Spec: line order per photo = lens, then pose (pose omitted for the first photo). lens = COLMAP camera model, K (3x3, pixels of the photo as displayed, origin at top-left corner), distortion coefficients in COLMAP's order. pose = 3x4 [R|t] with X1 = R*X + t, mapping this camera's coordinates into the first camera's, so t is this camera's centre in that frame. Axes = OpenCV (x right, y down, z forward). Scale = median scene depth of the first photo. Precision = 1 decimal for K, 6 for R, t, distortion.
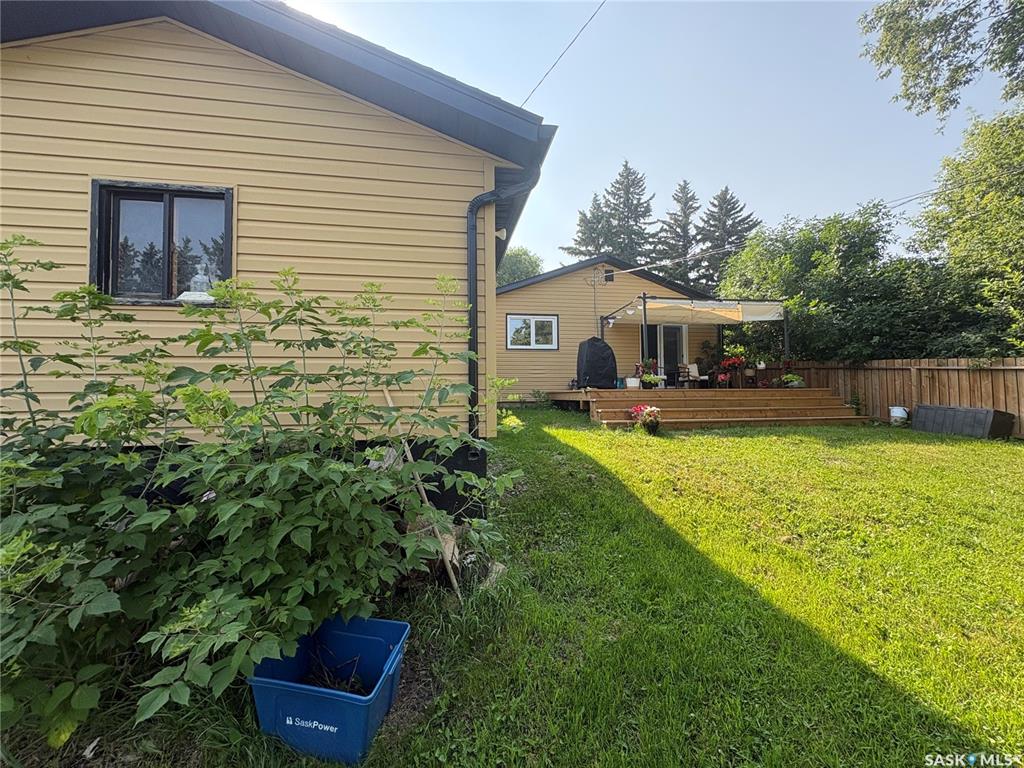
lens RADIAL K [[406.6, 0, 510.7], [0, 406.6, 382.1], [0, 0, 1]] dist [-0.002734, 0.000772]
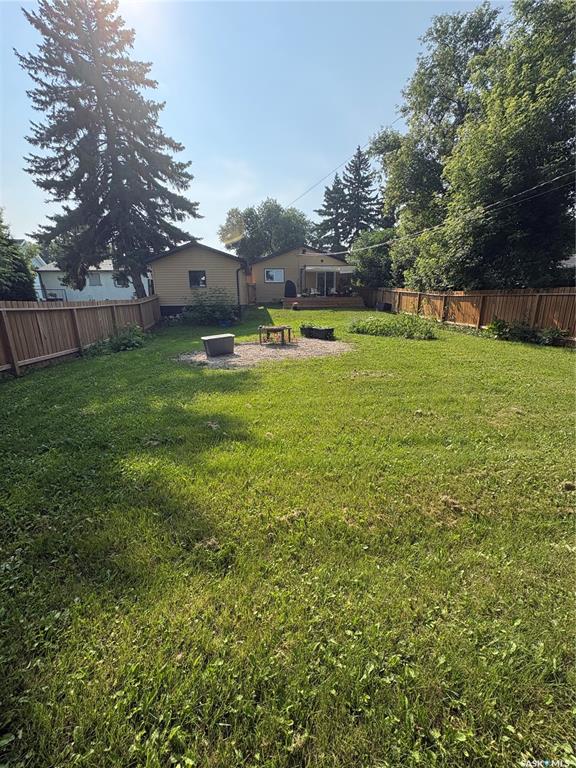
lens RADIAL K [[305.0, 0, 289.4], [0, 305.0, 382.8], [0, 0, 1]] dist [-0.002734, 0.000772]
pose [[0.997962, 0.011349, -0.062787, 0.107434], [0.007032, 0.958497, 0.285014, -0.006651], [0.063416, -0.284875, 0.956465, -0.419646]]
